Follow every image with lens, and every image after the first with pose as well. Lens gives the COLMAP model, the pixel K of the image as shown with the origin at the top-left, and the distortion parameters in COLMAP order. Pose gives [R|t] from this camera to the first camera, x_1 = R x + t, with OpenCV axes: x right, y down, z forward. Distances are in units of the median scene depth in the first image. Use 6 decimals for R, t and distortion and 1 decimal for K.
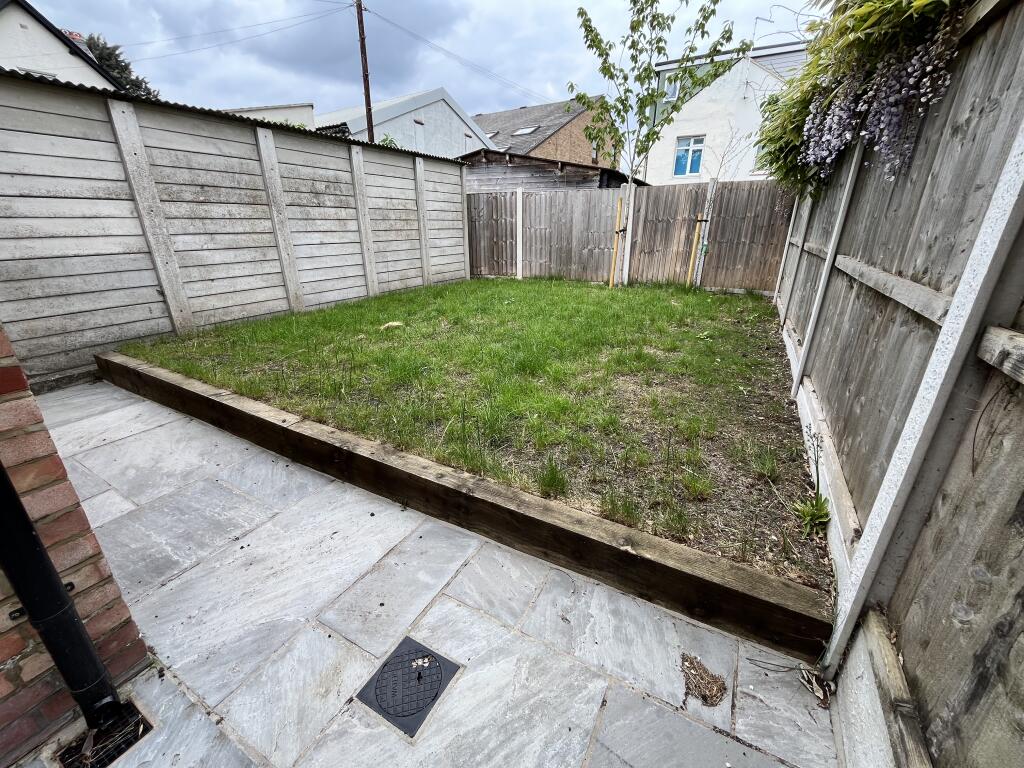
lens RADIAL K [[416.3, 0, 516.0], [0, 416.3, 382.2], [0, 0, 1]] dist [-0.002113, -0.000279]
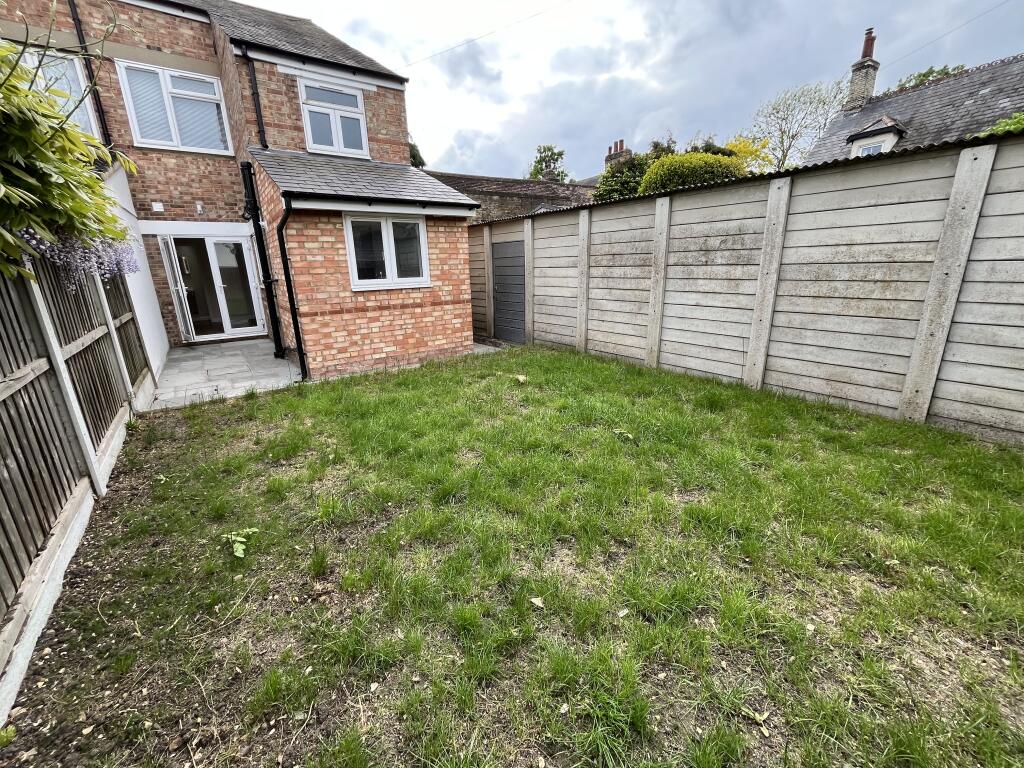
lens RADIAL K [[416.3, 0, 515.0], [0, 416.3, 386.6], [0, 0, 1]] dist [-0.002113, -0.000279]
pose [[-0.423136, 0.234338, -0.875238, 0.551671], [-0.327881, 0.860907, 0.389016, -0.427981], [0.844660, 0.451581, -0.287445, 1.071716]]
